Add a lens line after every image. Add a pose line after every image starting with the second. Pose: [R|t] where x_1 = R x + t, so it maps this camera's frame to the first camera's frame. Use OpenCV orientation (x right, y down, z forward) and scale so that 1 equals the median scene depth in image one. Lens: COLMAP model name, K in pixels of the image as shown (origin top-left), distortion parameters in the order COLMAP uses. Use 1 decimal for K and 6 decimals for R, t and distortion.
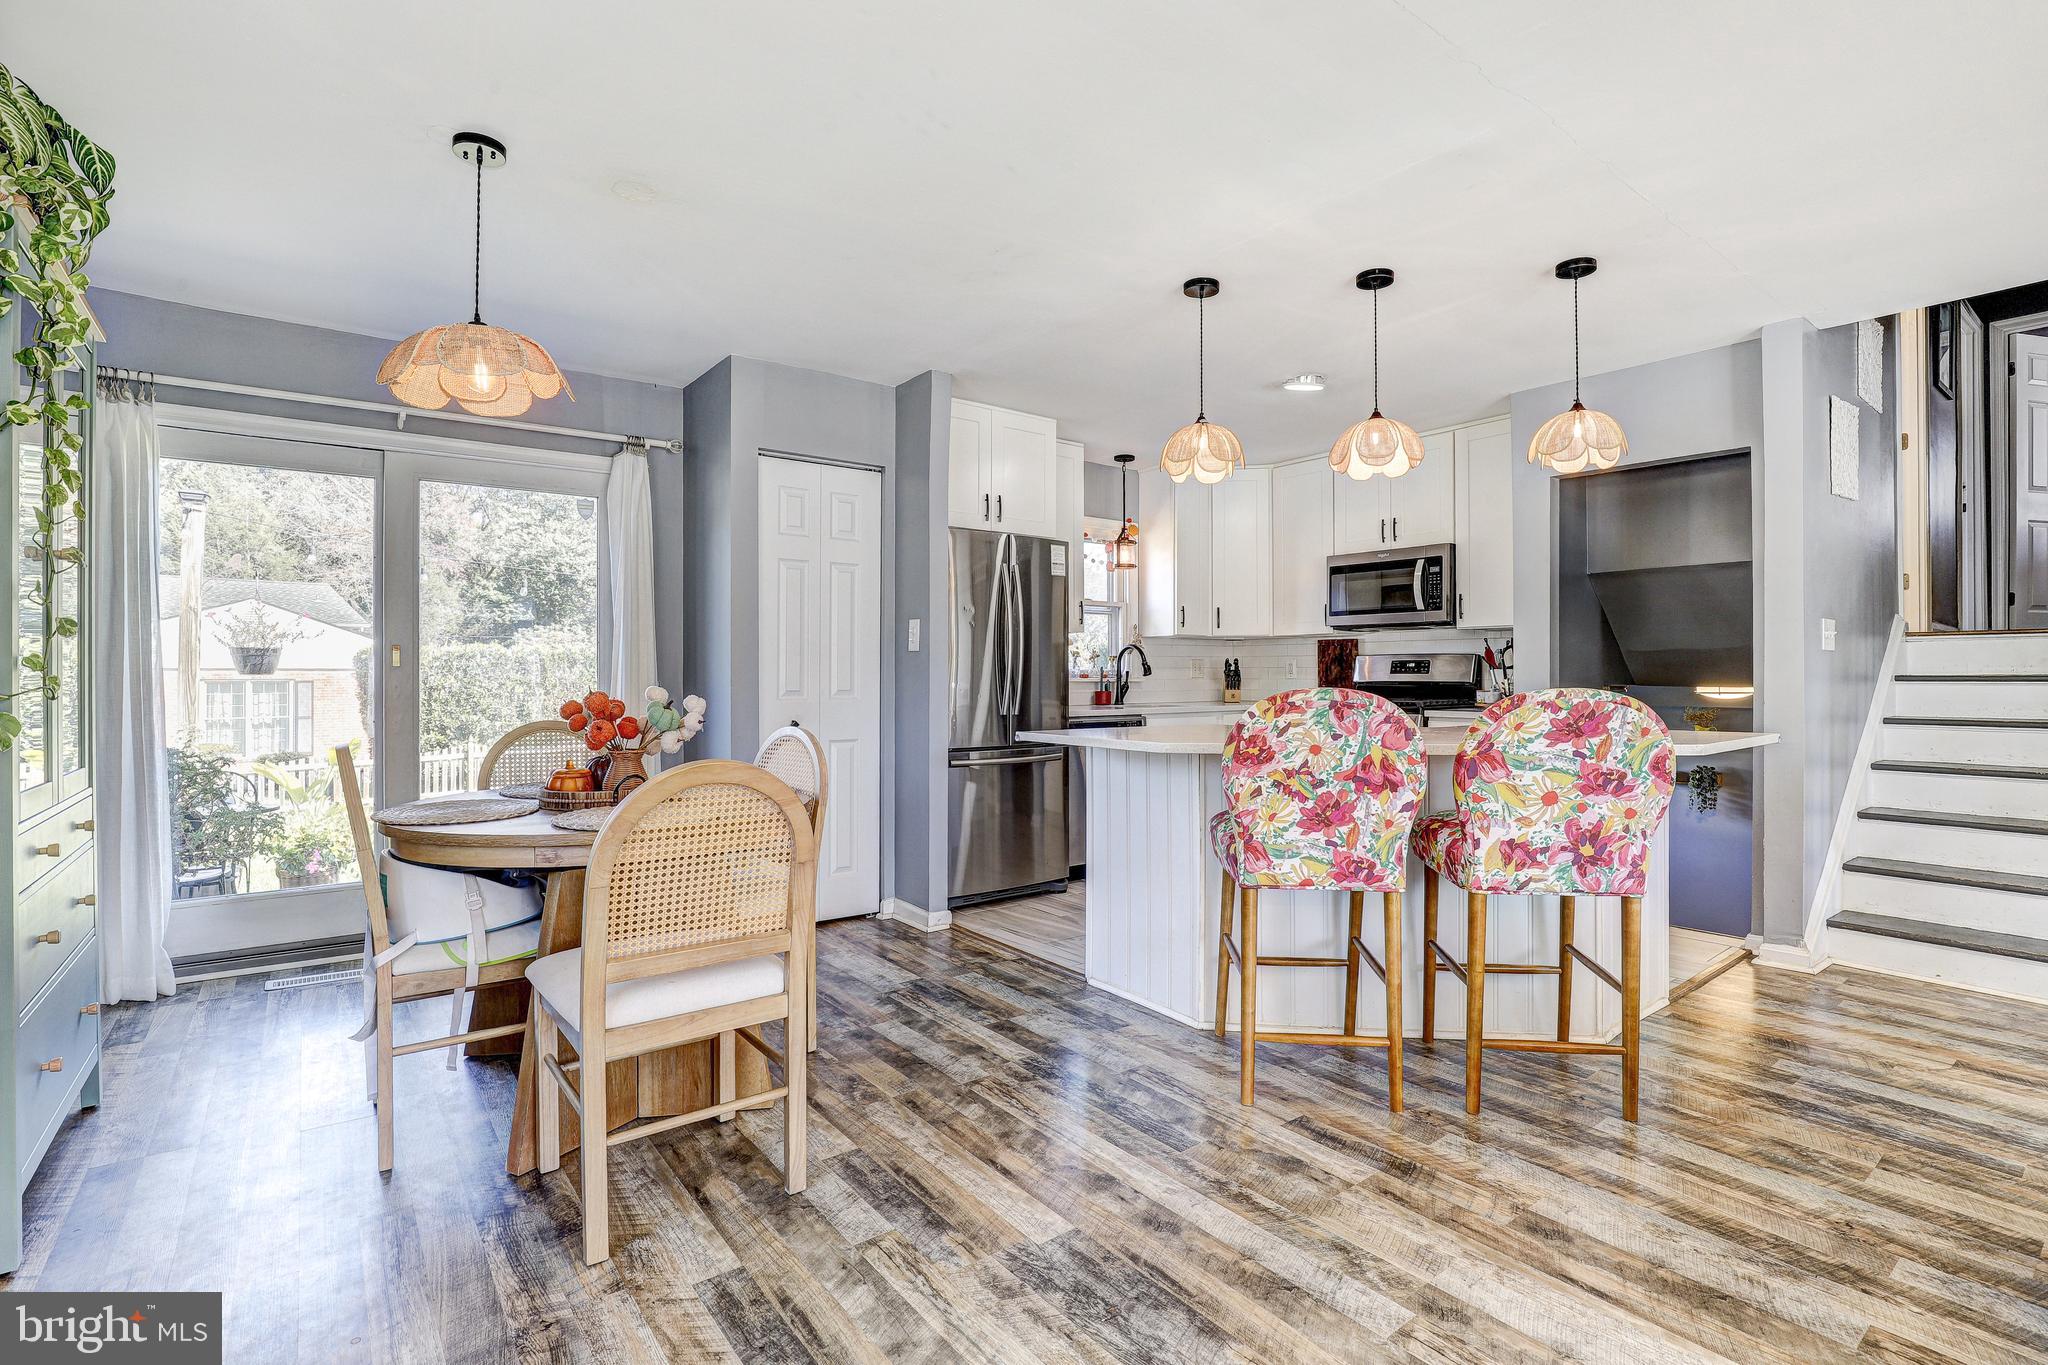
lens RADIAL K [[966.8, 0, 1025.8], [0, 966.8, 665.1], [0, 0, 1]] dist [-0.039242, 0.009362]
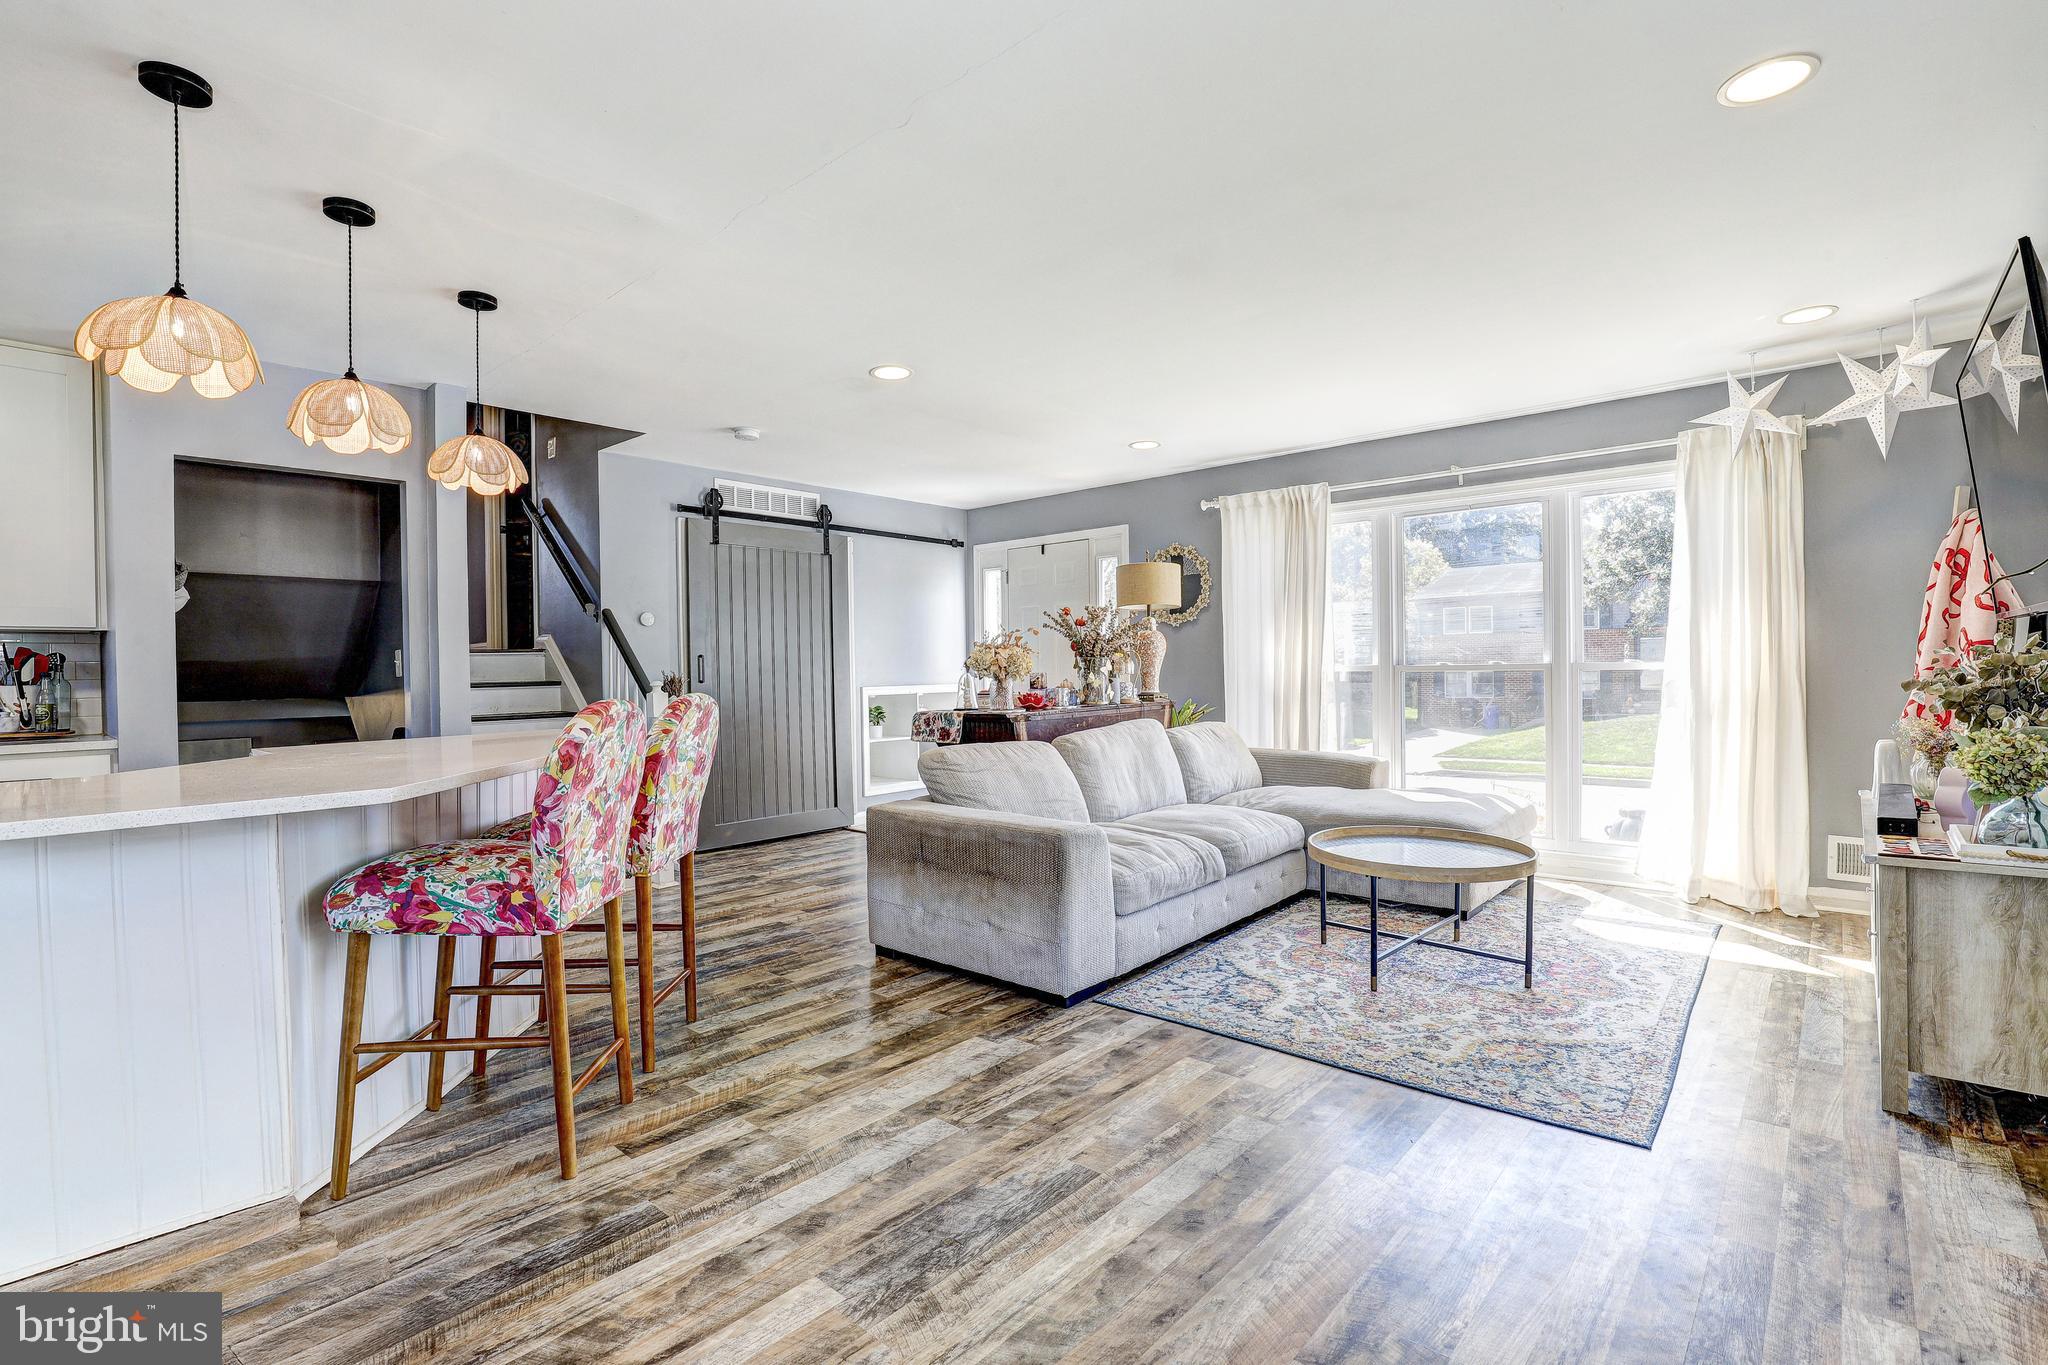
lens RADIAL K [[939.0, 0, 1037.2], [0, 939.0, 675.9], [0, 0, 1]] dist [-0.040258, 0.009007]
pose [[-0.200543, -0.003044, 0.979680, -0.477345], [0.010587, 0.999930, 0.005274, 0.002256], [-0.979628, 0.011429, -0.200497, 0.529651]]
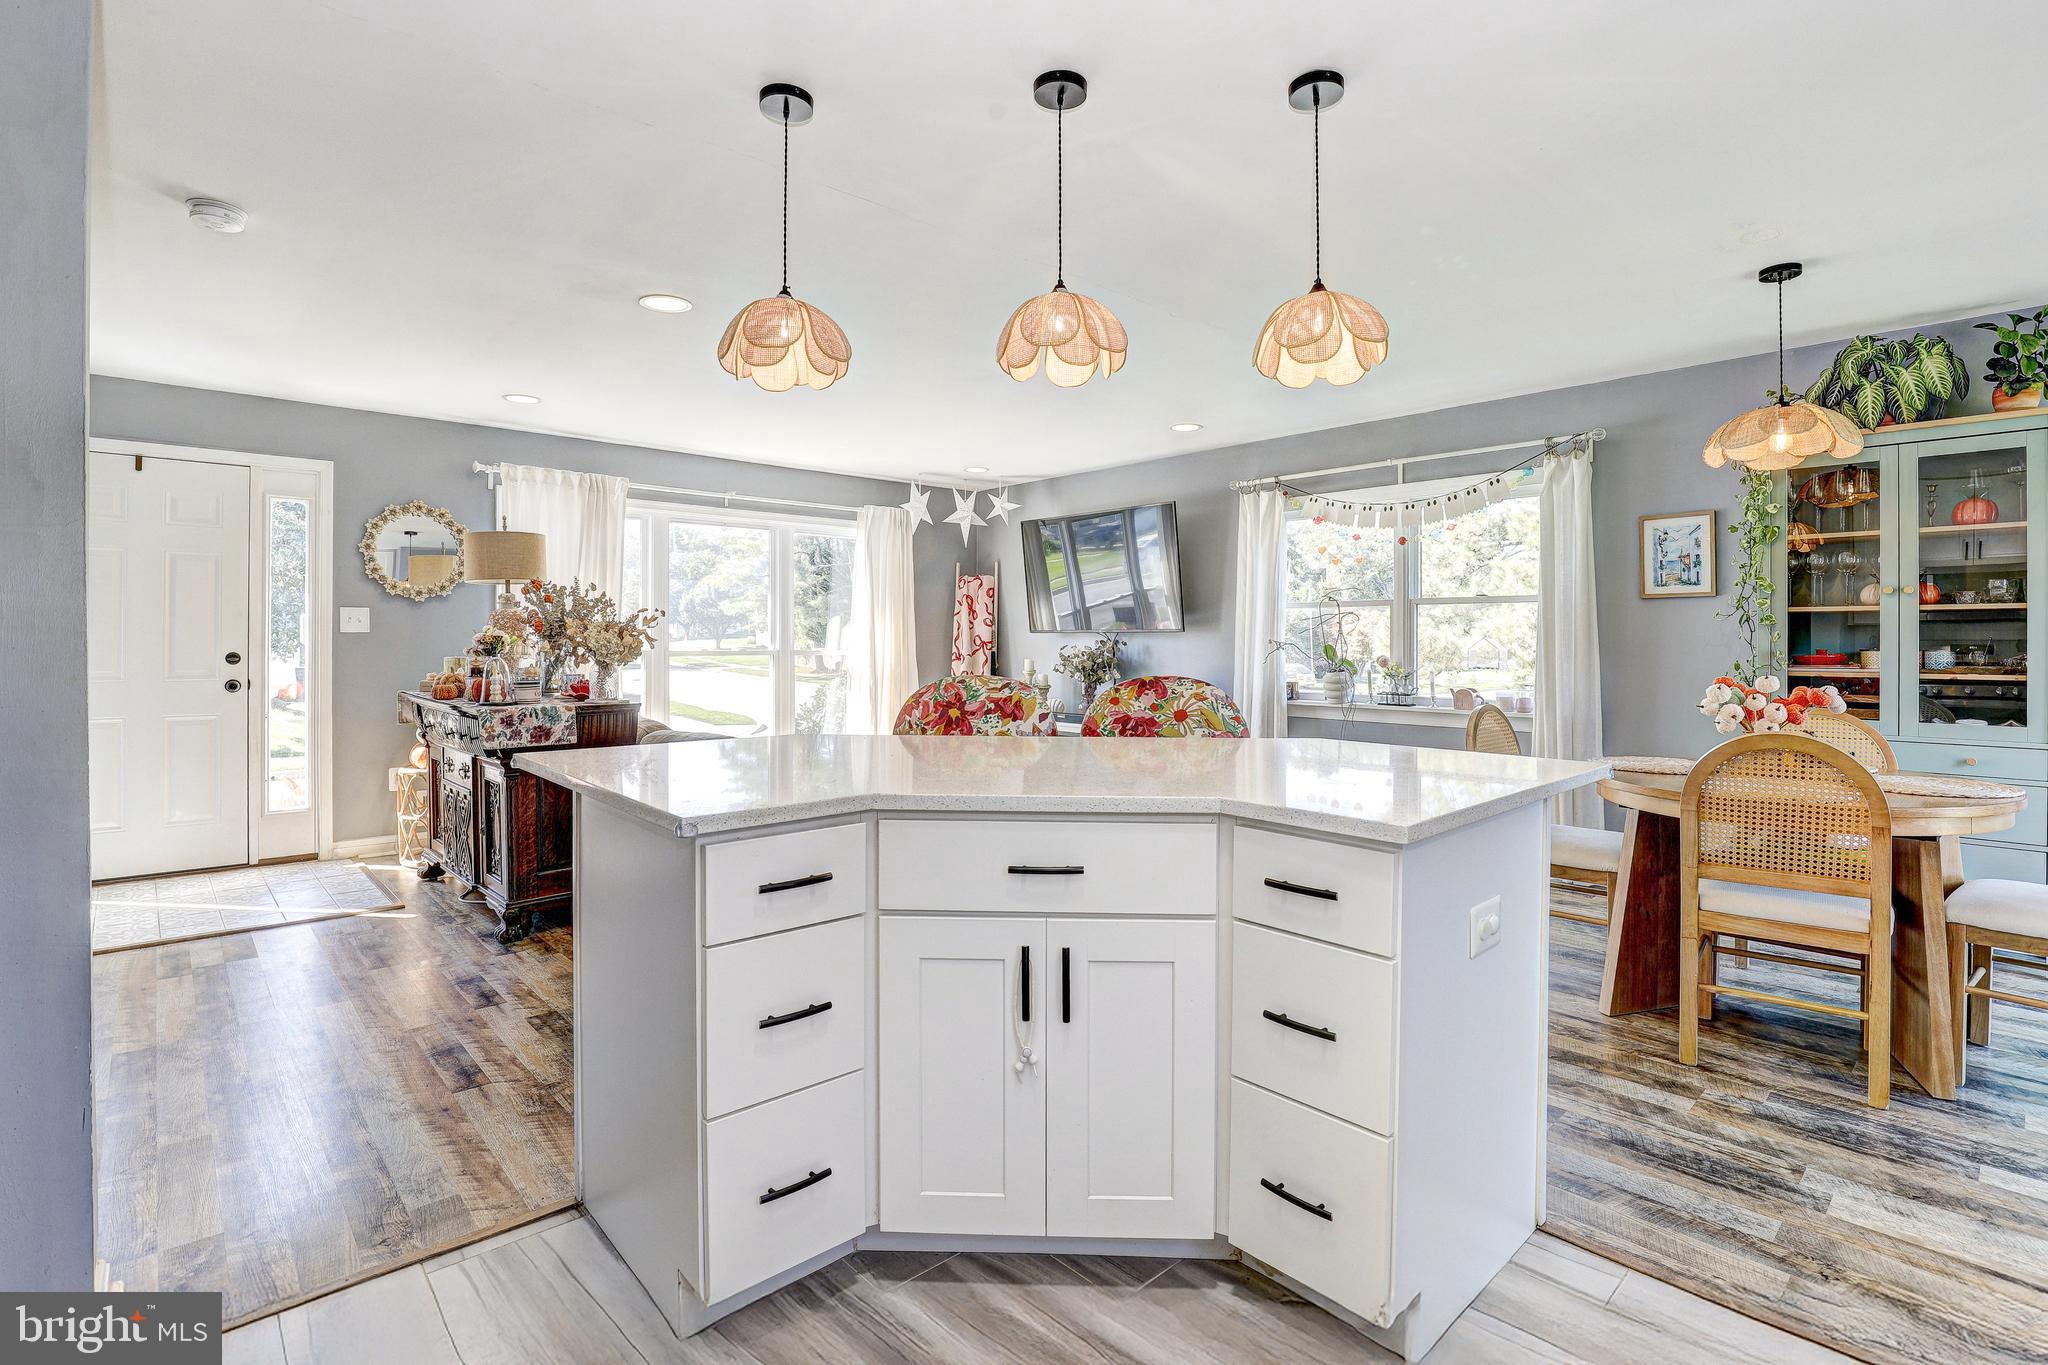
lens RADIAL K [[969.3, 0, 1014.6], [0, 969.3, 654.6], [0, 0, 1]] dist [-0.030437, 0.000605]
pose [[-0.996764, -0.000694, -0.080387, 0.408842], [-0.001215, 0.999979, 0.006441, -0.006116], [0.080381, 0.006518, -0.996743, 1.500621]]
